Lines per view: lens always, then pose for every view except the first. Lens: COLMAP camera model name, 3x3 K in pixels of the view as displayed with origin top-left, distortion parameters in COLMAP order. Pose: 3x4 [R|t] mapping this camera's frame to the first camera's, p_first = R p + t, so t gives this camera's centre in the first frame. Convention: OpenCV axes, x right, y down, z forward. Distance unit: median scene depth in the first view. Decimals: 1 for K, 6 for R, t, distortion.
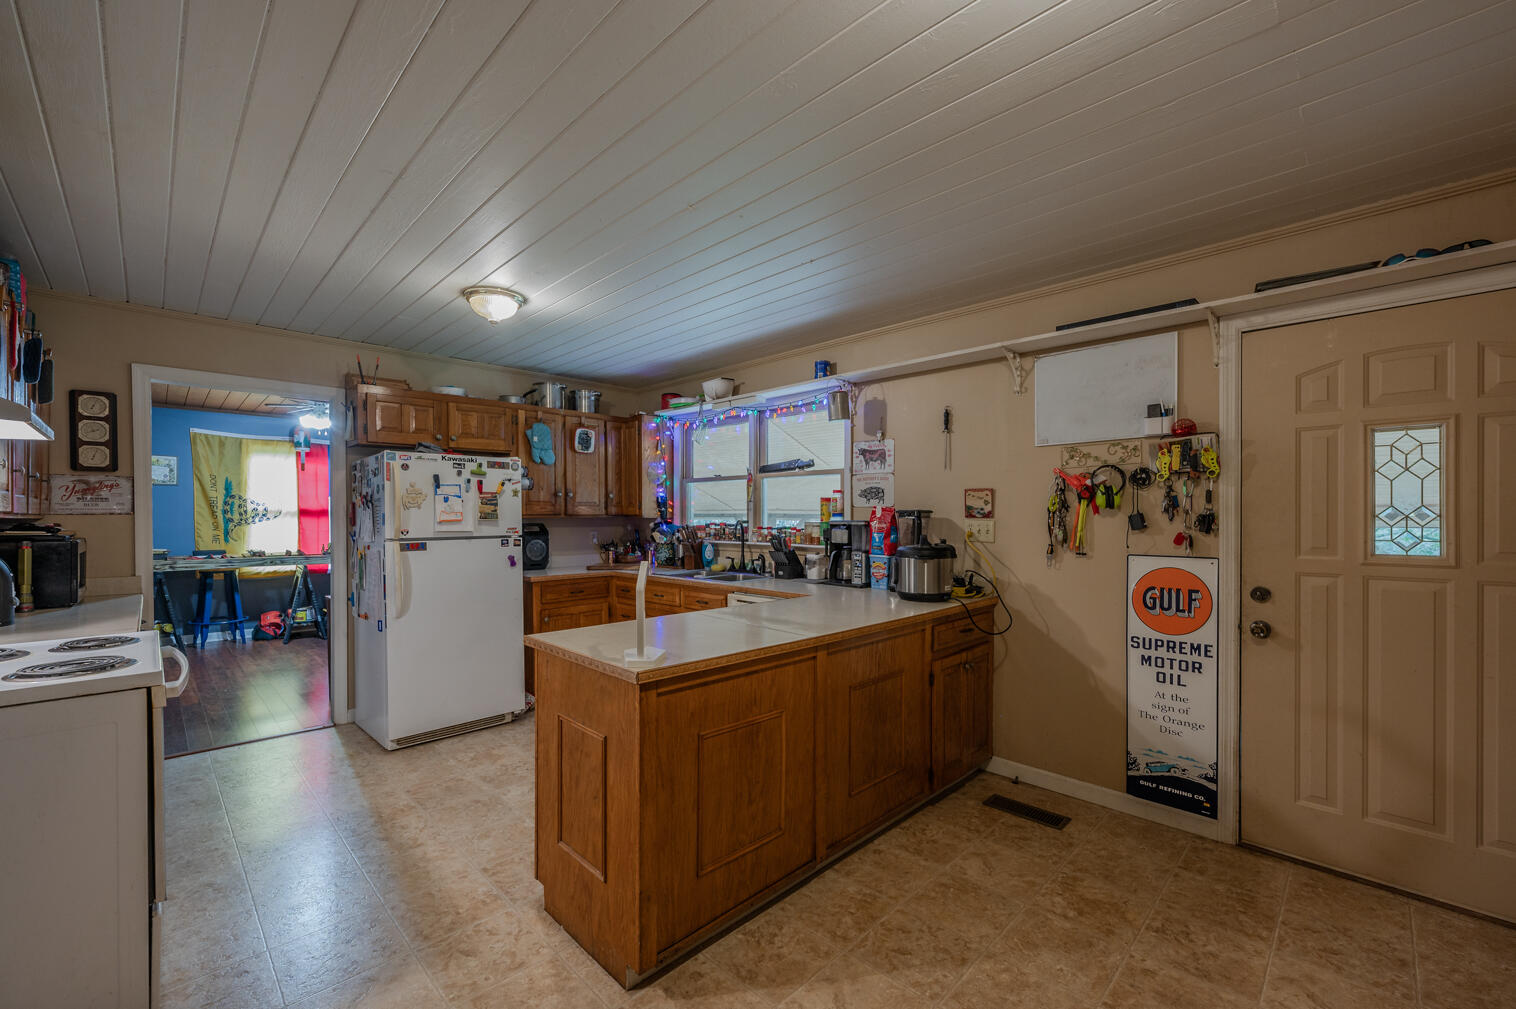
lens RADIAL K [[626.6, 0, 753.7], [0, 626.6, 520.2], [0, 0, 1]] dist [-0.003221, 0.001432]
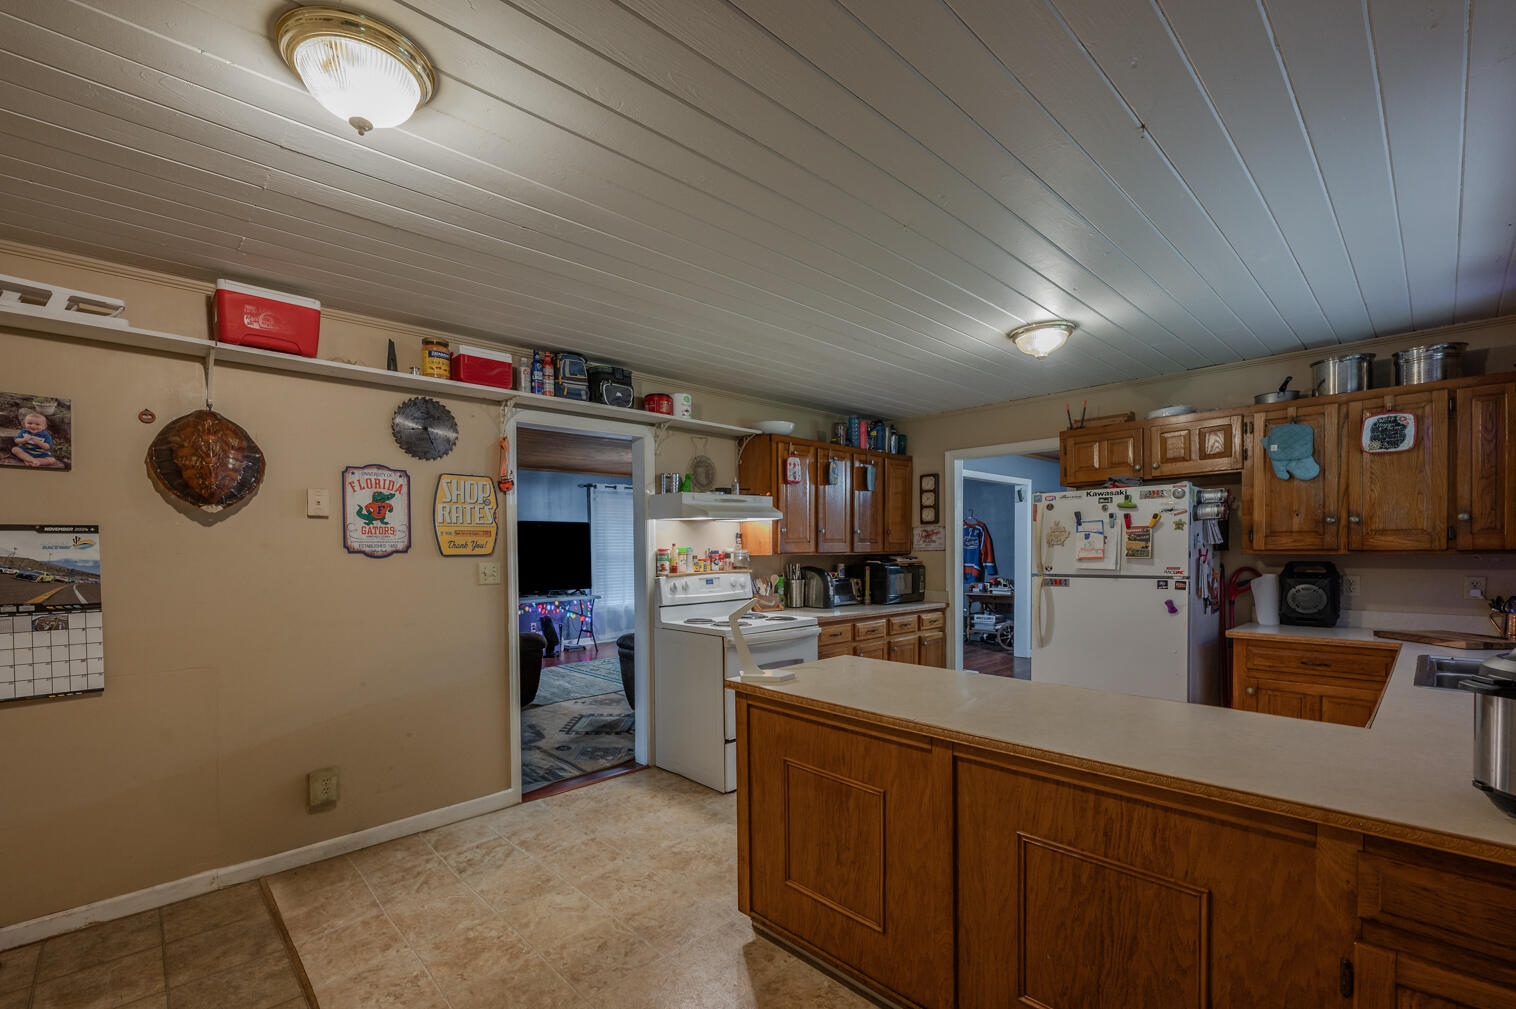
lens RADIAL K [[626.6, 0, 711.9], [0, 626.6, 555.5], [0, 0, 1]] dist [-0.003221, 0.001432]
pose [[-0.042546, 0.013017, -0.999010, 0.496891], [0.003717, 0.999910, 0.012871, -0.017434], [0.999088, -0.003165, -0.042590, 0.438613]]
